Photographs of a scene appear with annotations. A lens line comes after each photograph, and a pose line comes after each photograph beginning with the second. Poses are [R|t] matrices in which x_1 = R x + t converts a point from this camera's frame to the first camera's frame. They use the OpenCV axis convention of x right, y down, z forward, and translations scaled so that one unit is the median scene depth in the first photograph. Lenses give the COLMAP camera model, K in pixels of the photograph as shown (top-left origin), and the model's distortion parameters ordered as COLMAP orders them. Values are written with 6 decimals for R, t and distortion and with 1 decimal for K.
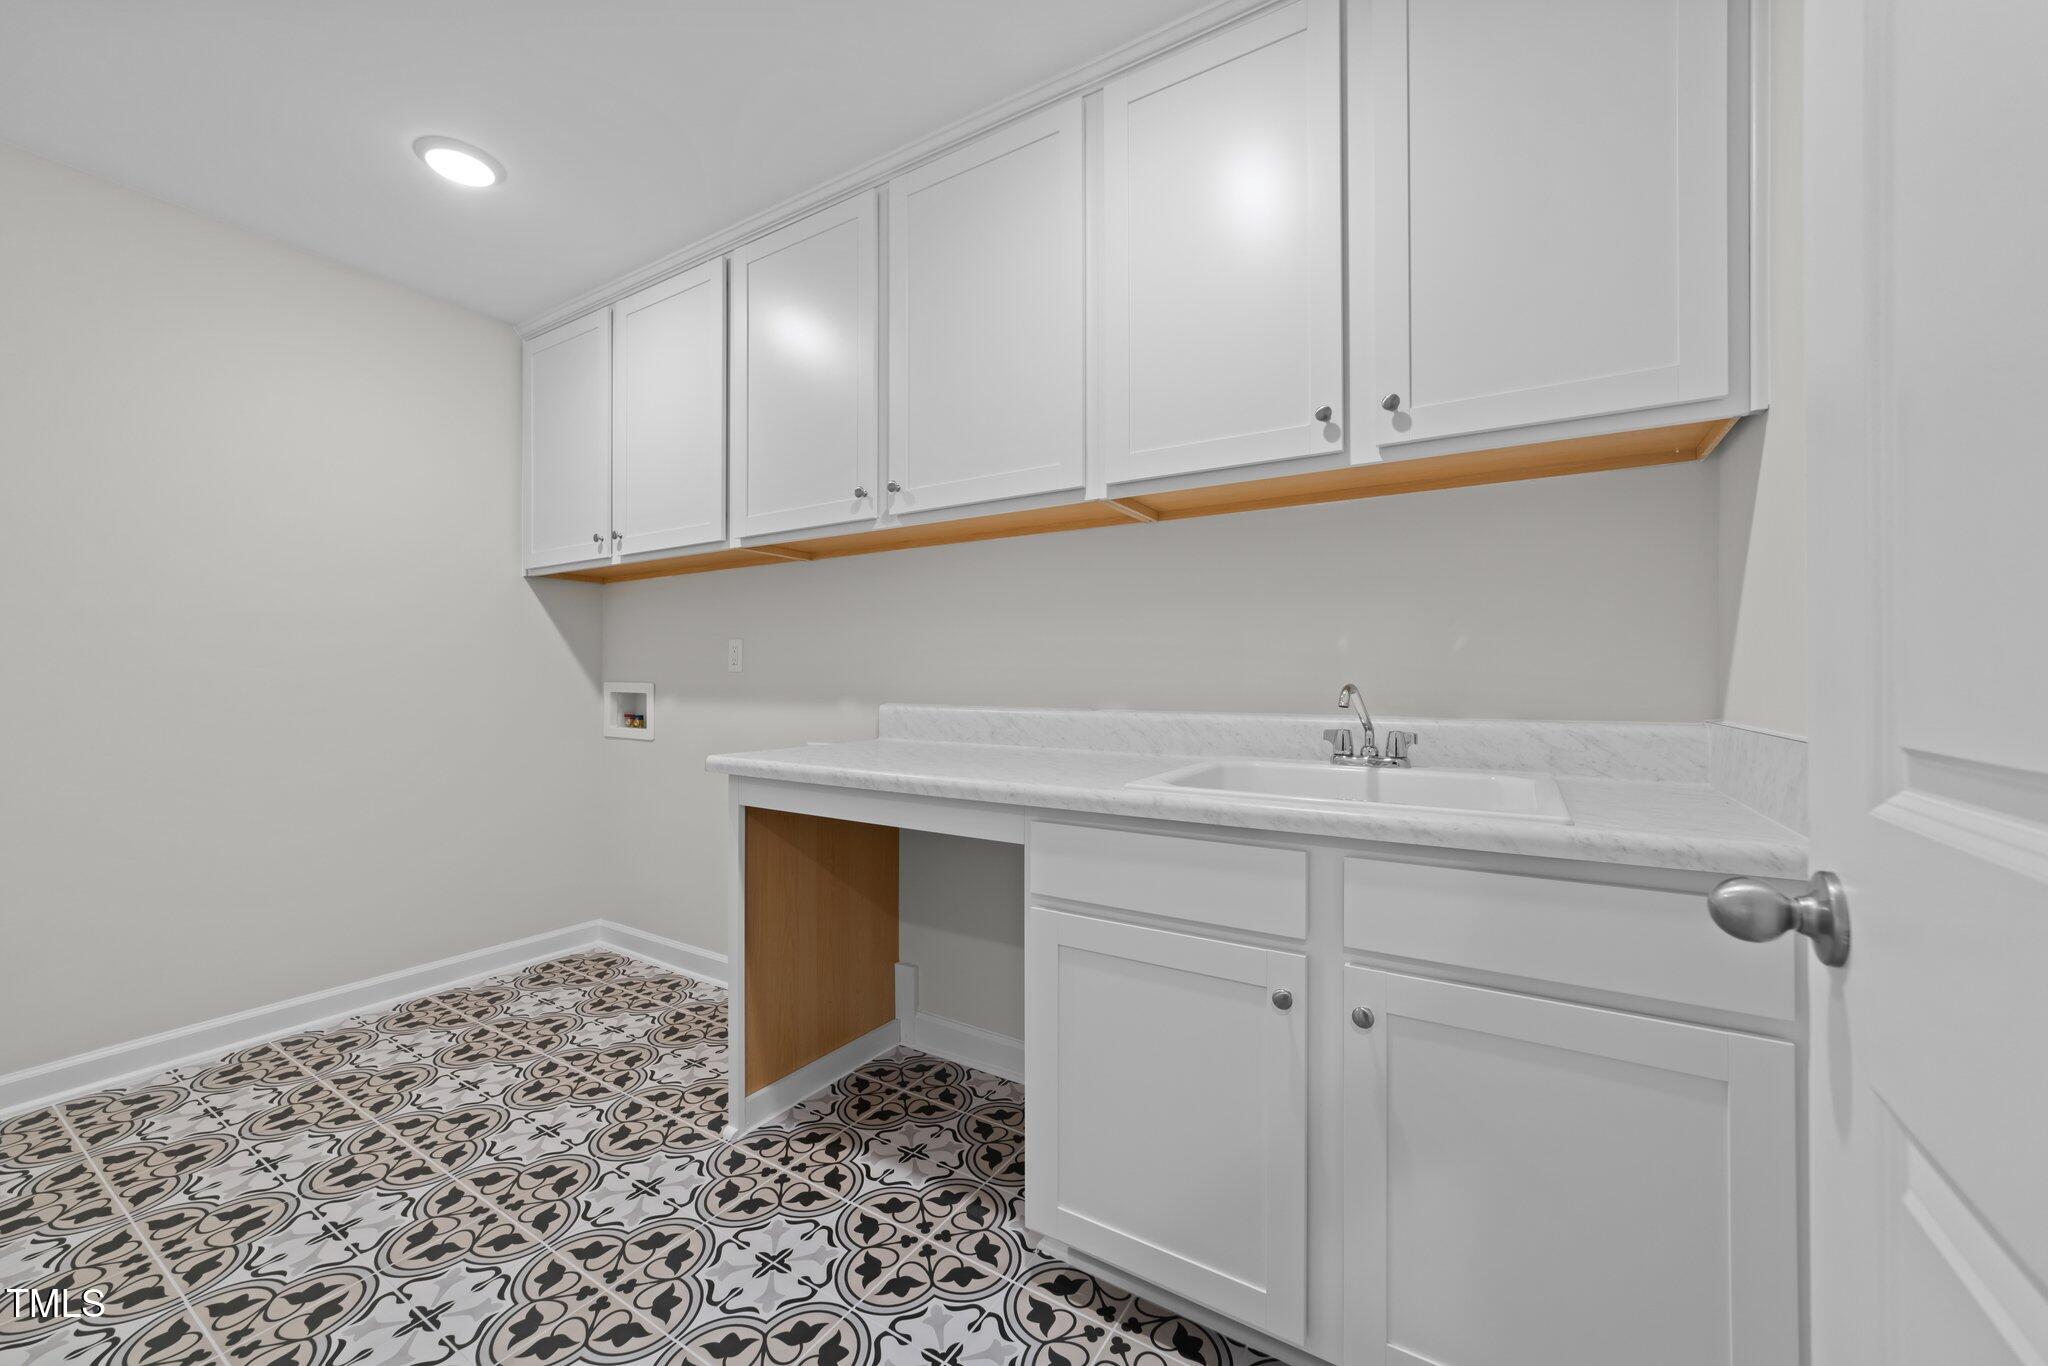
lens RADIAL K [[796.7, 0, 1024.0], [0, 796.7, 681.9], [0, 0, 1]] dist [-0.006065, 0.002862]
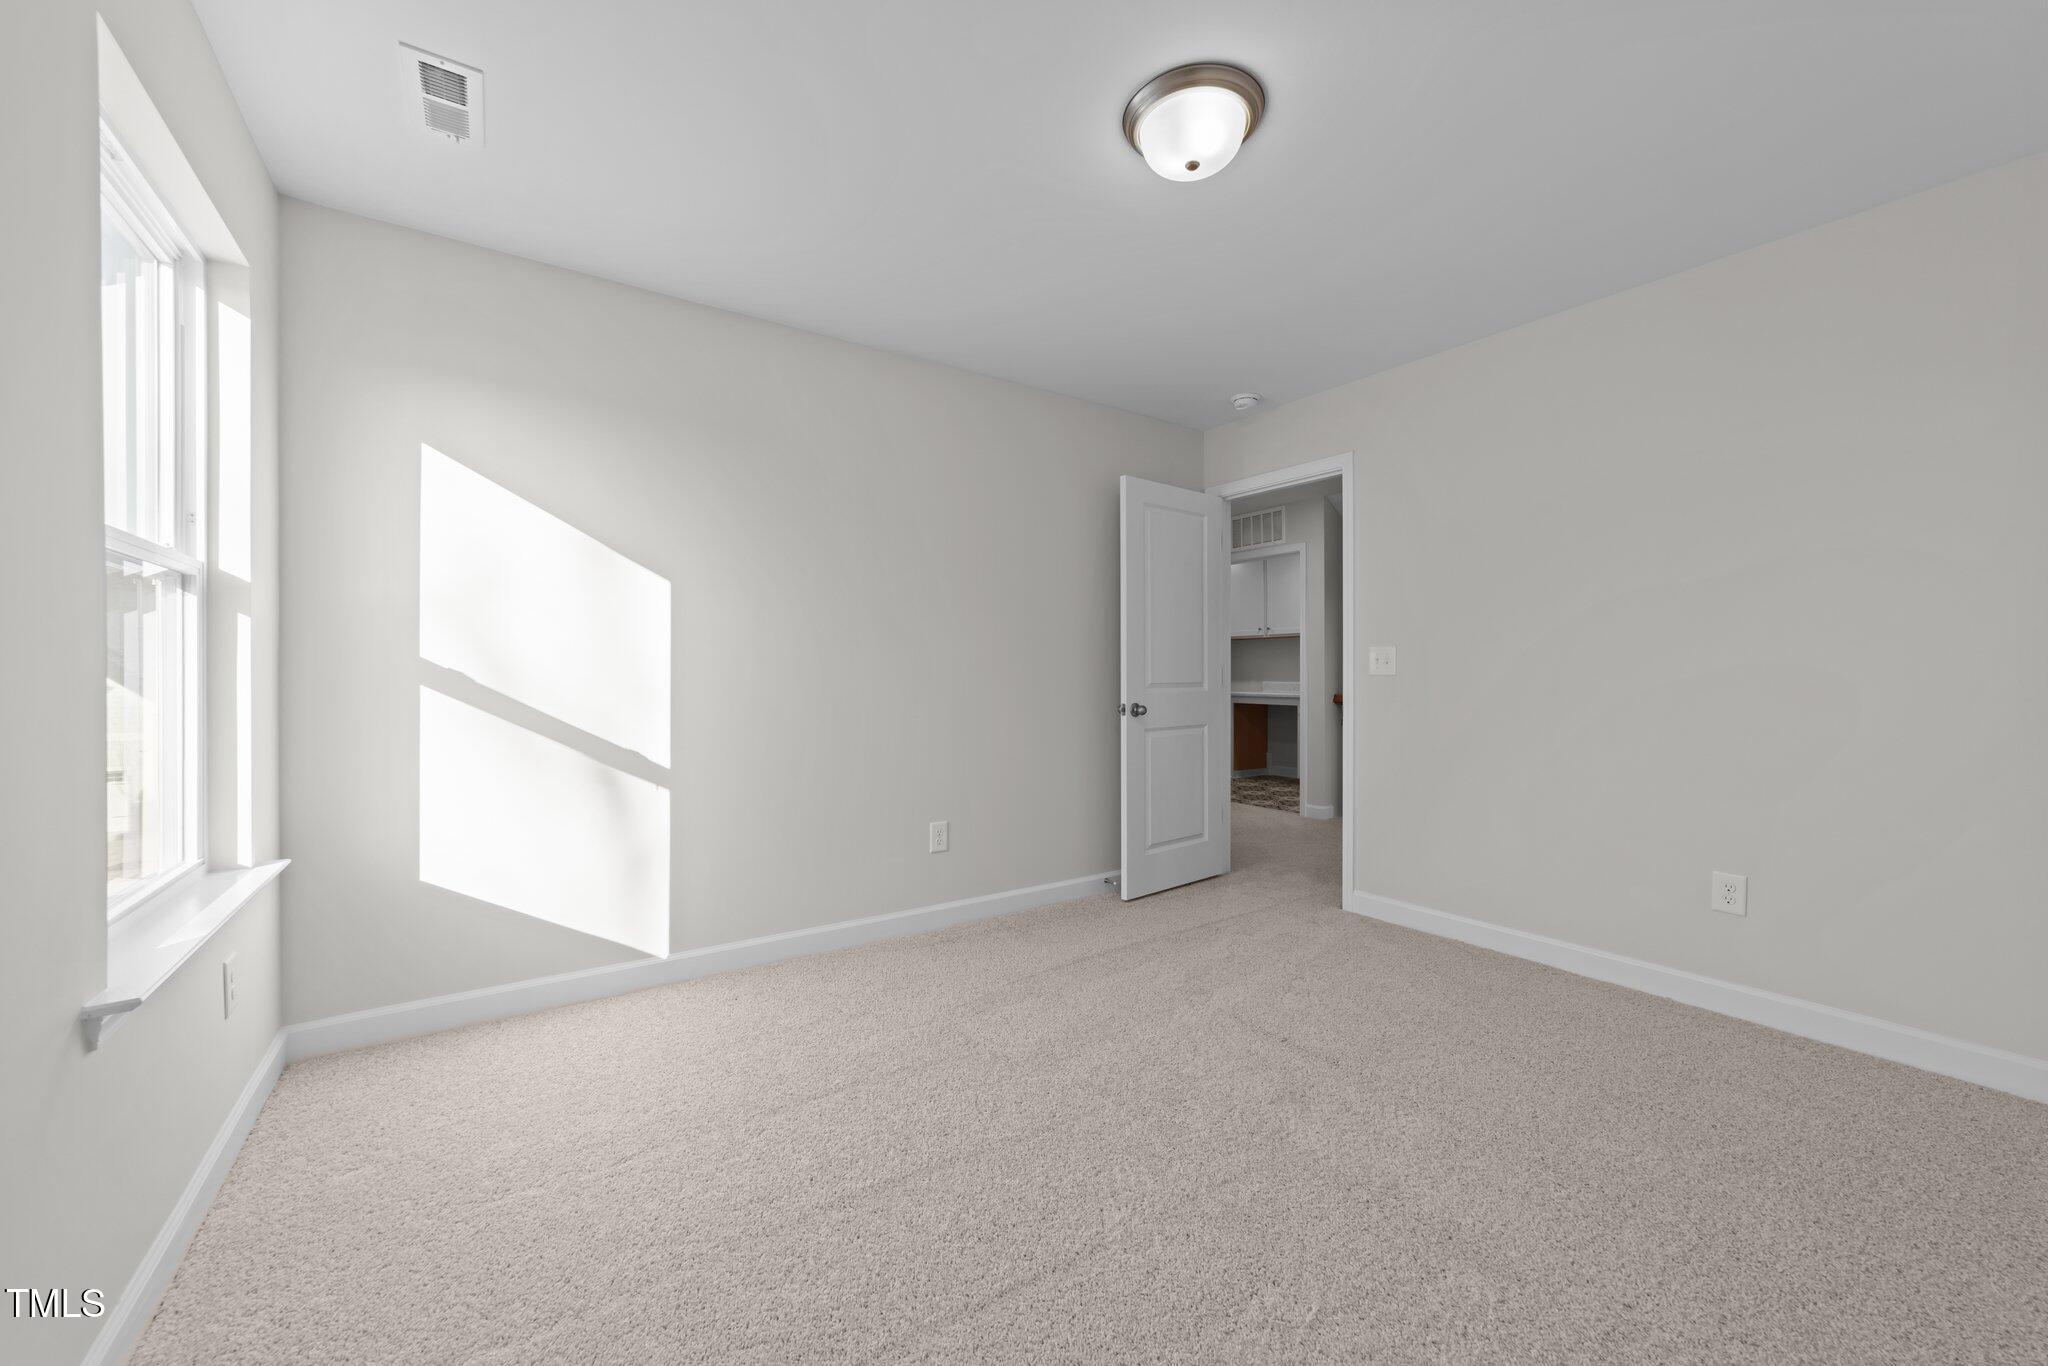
lens RADIAL K [[778.0, 0, 1023.5], [0, 778.0, 679.3], [0, 0, 1]] dist [-0.014895, -0.000083]
pose [[0.900427, 0.011235, -0.434862, 0.441457], [-0.006593, 0.999904, 0.012182, -0.018683], [0.434957, -0.008102, 0.900415, -3.127264]]
